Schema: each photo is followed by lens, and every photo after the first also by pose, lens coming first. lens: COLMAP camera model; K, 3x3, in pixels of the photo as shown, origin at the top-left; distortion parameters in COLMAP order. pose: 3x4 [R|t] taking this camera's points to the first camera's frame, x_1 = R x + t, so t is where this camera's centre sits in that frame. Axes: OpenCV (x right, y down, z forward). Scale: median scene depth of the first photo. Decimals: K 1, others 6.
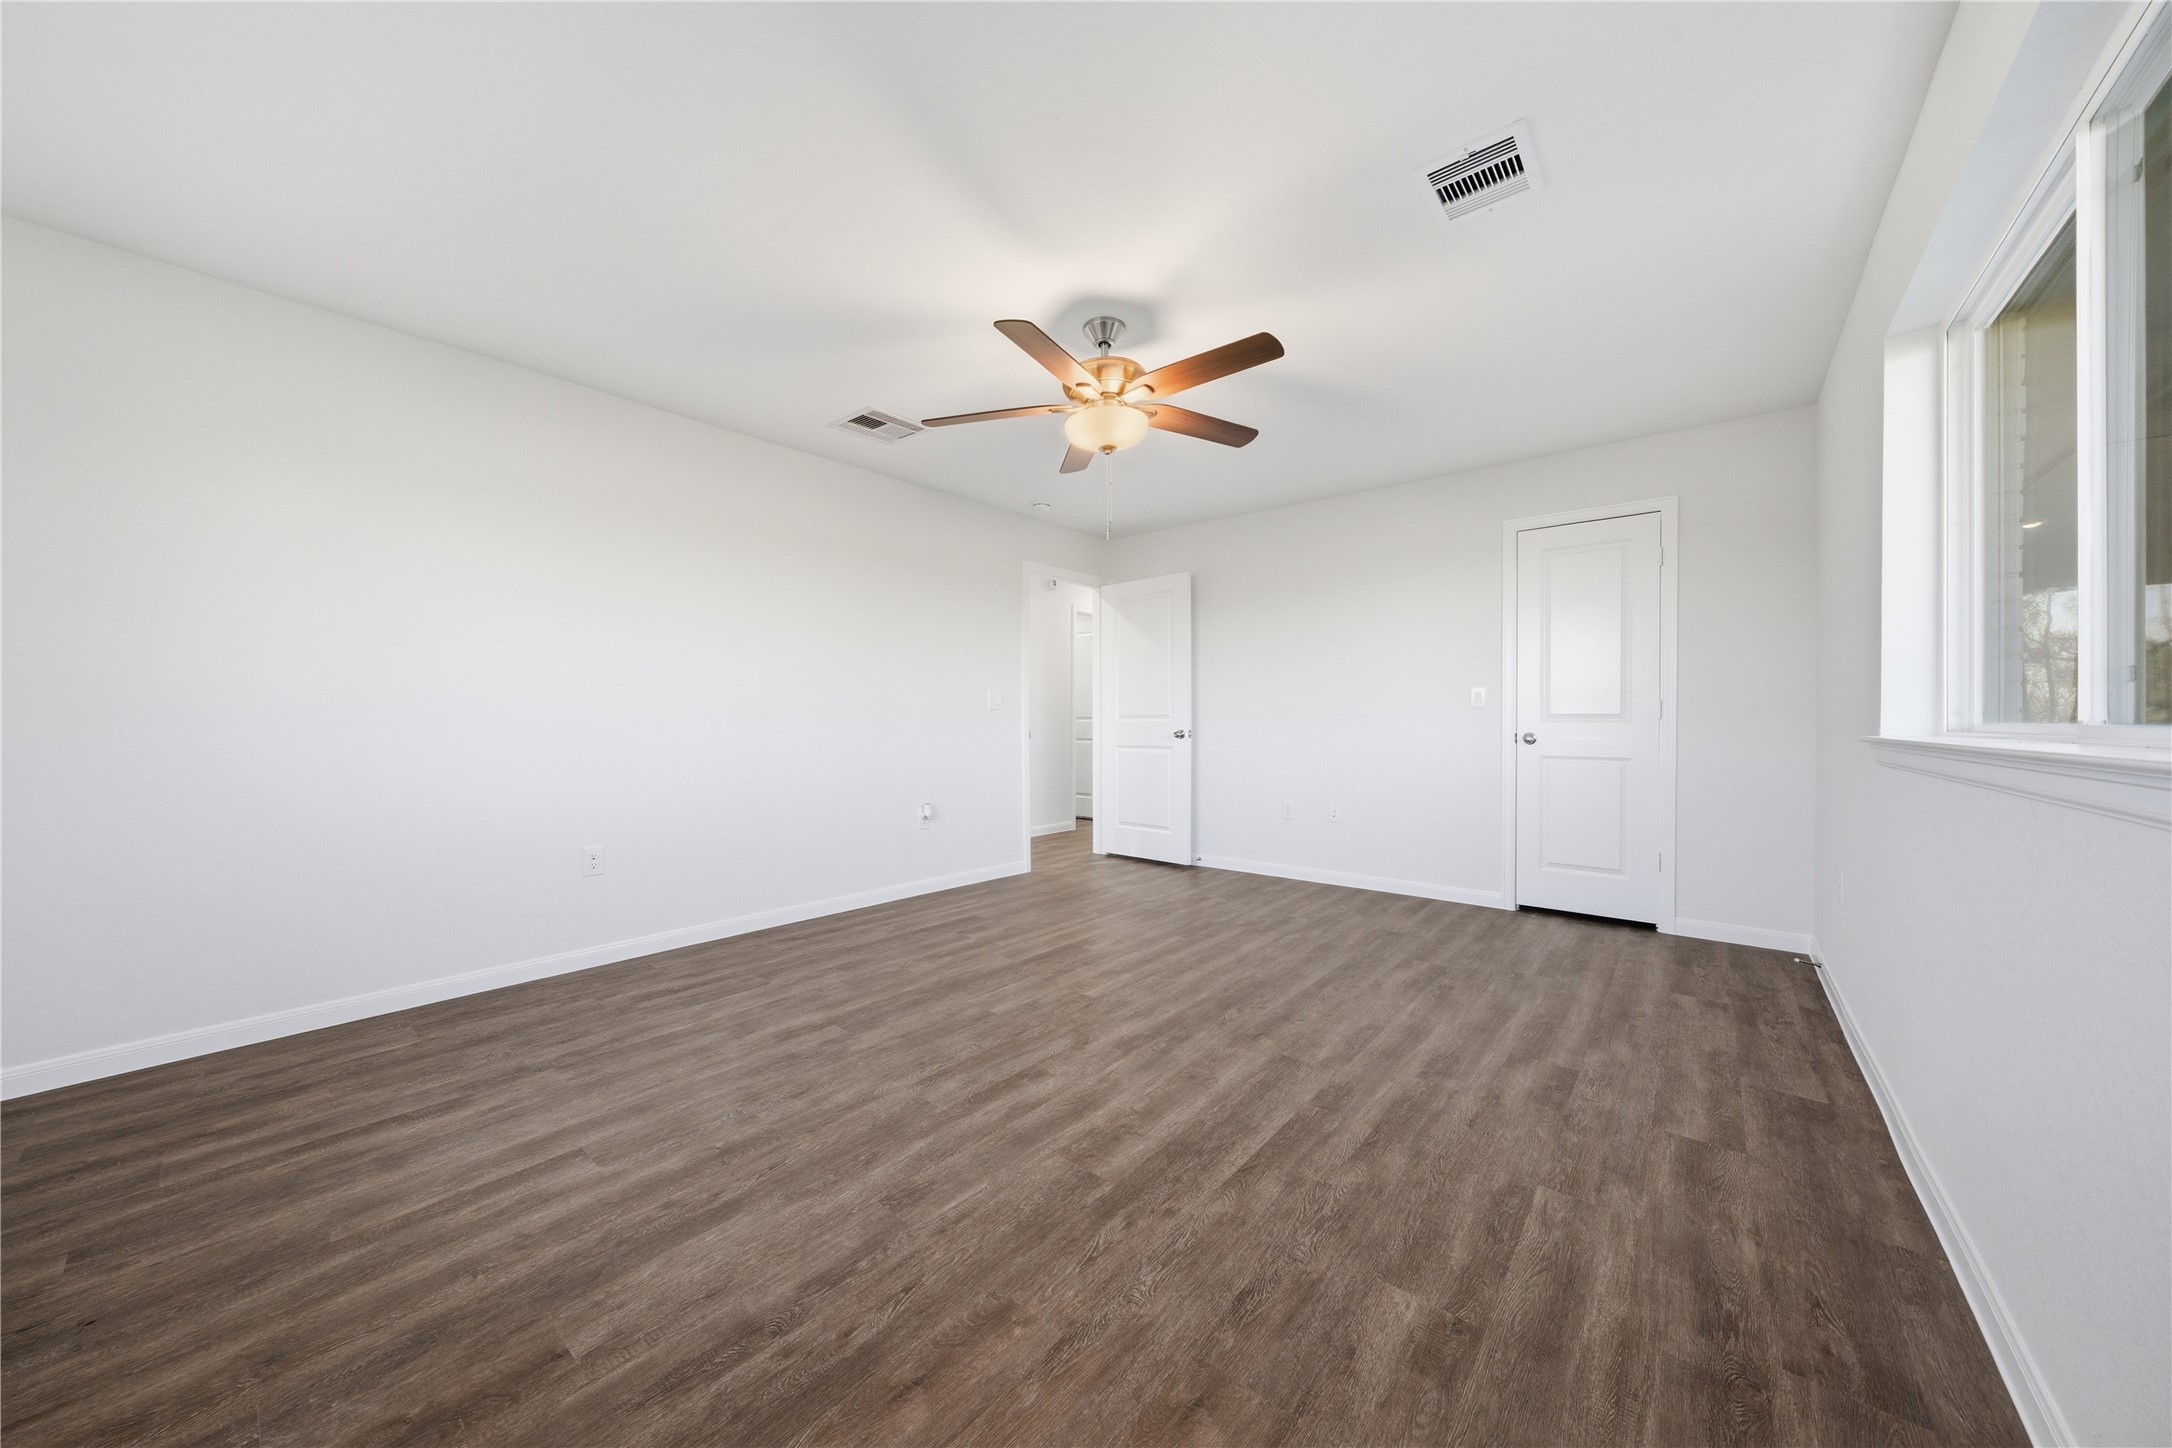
lens RADIAL K [[749.8, 0, 1087.4], [0, 749.8, 716.5], [0, 0, 1]] dist [0.000300, 0.000165]
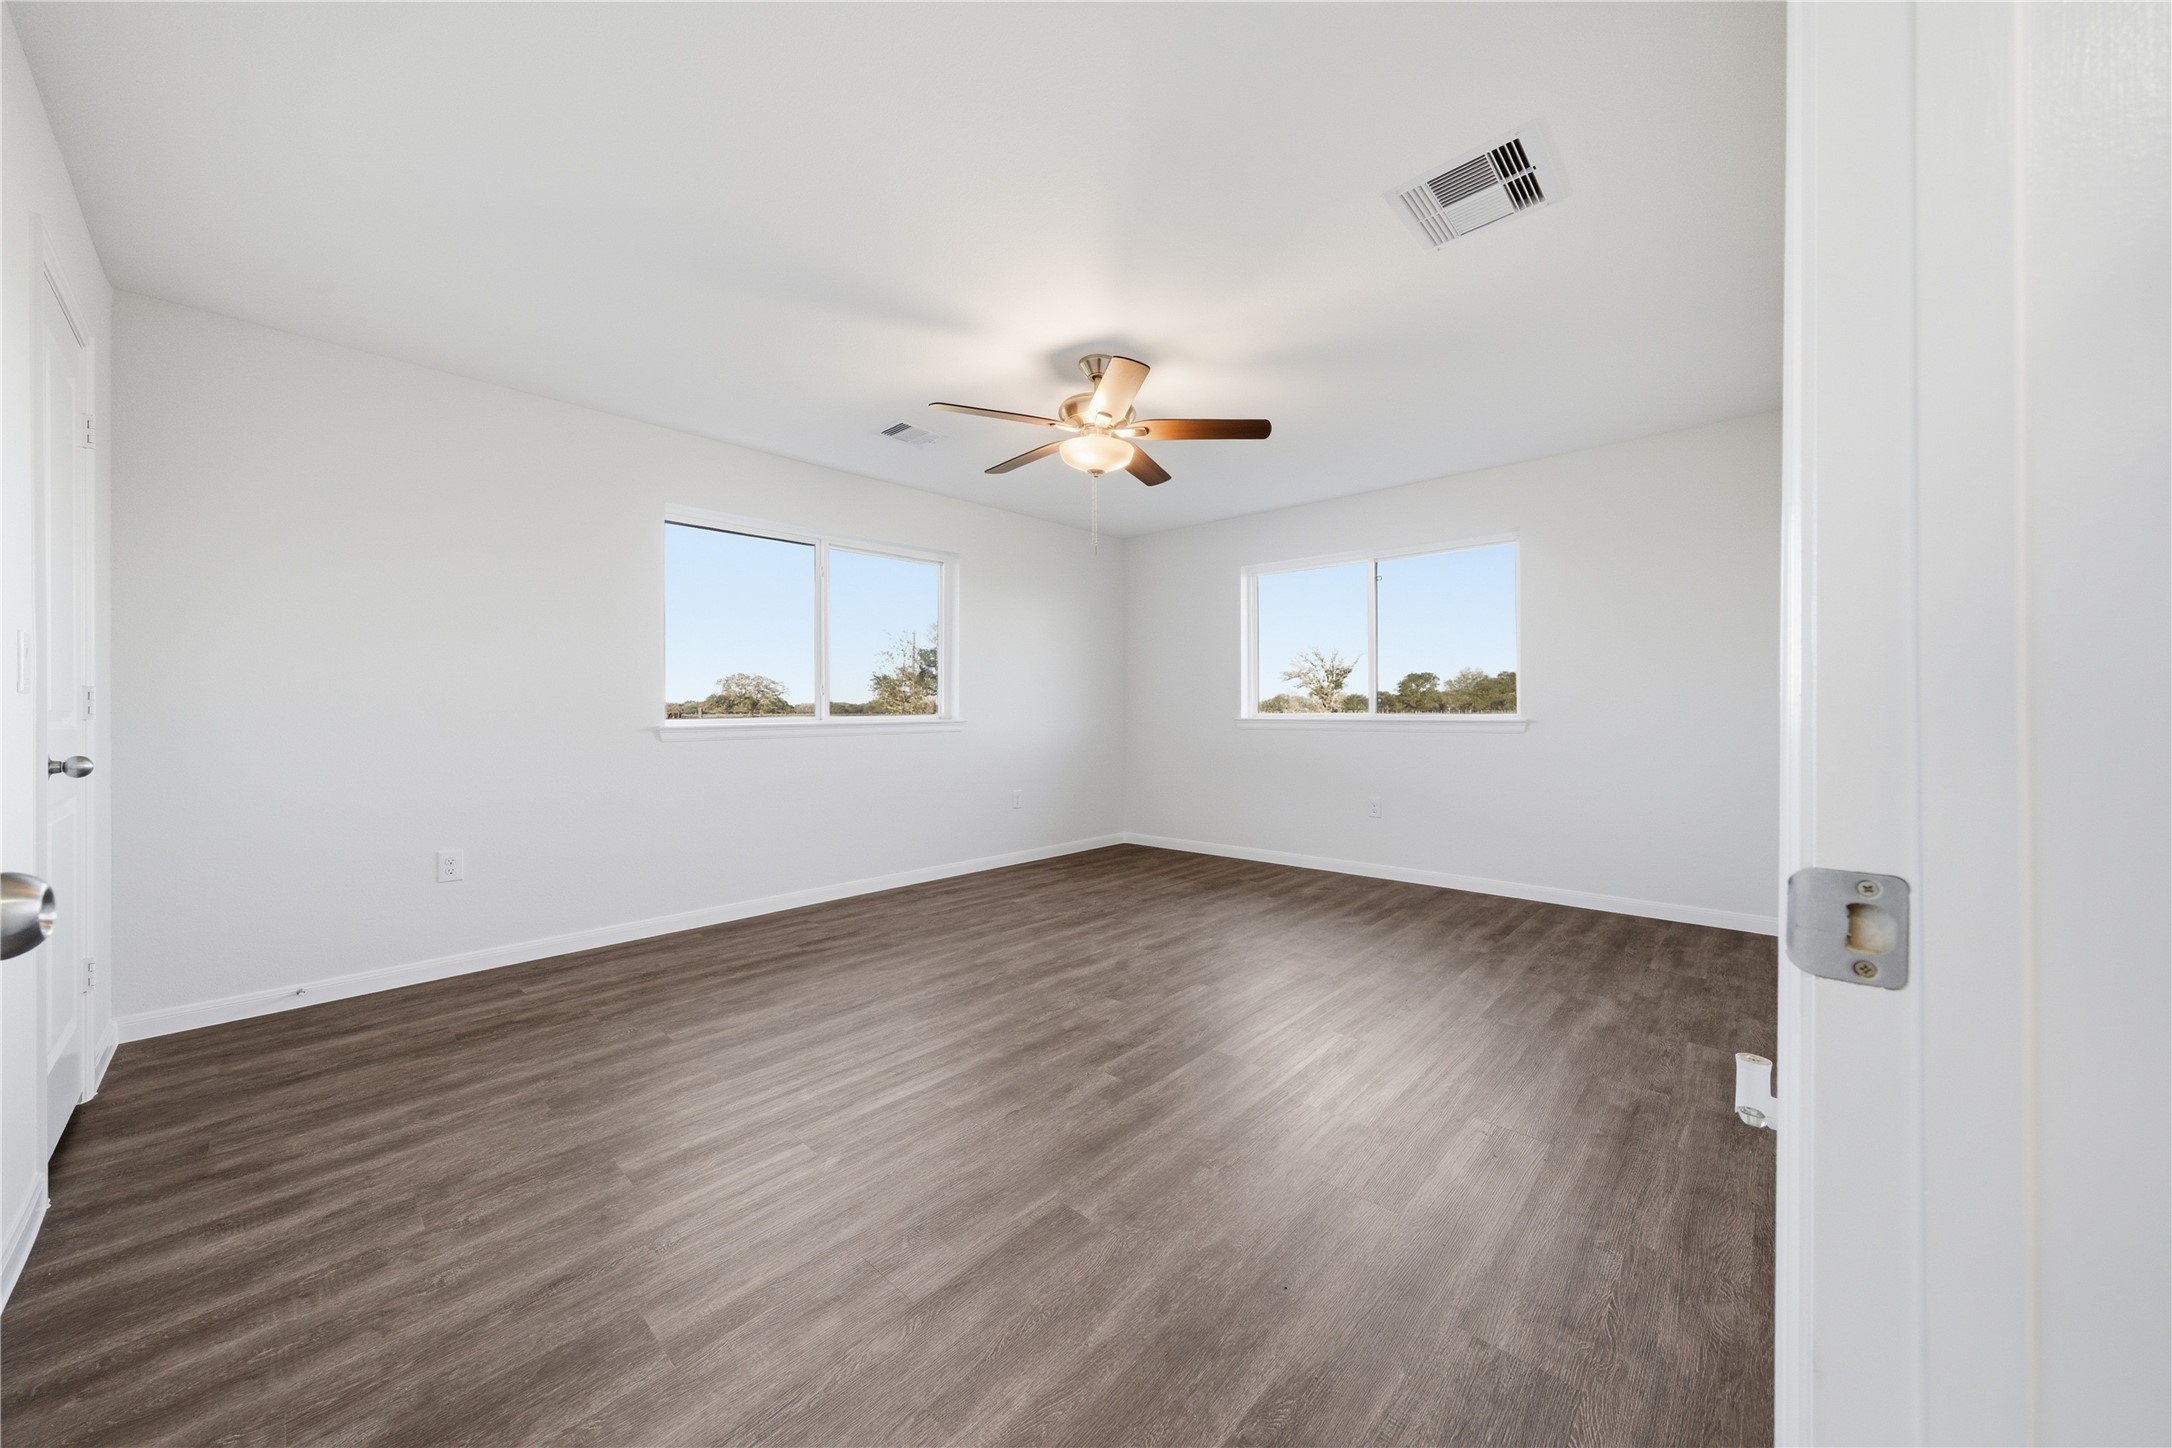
lens RADIAL K [[749.8, 0, 1087.4], [0, 749.8, 716.5], [0, 0, 1]] dist [0.000300, 0.000165]
pose [[-0.998918, 0.004007, 0.046343, -0.011126], [0.004056, 0.999991, 0.000960, 0.006786], [-0.046339, 0.001147, -0.998925, 2.369512]]
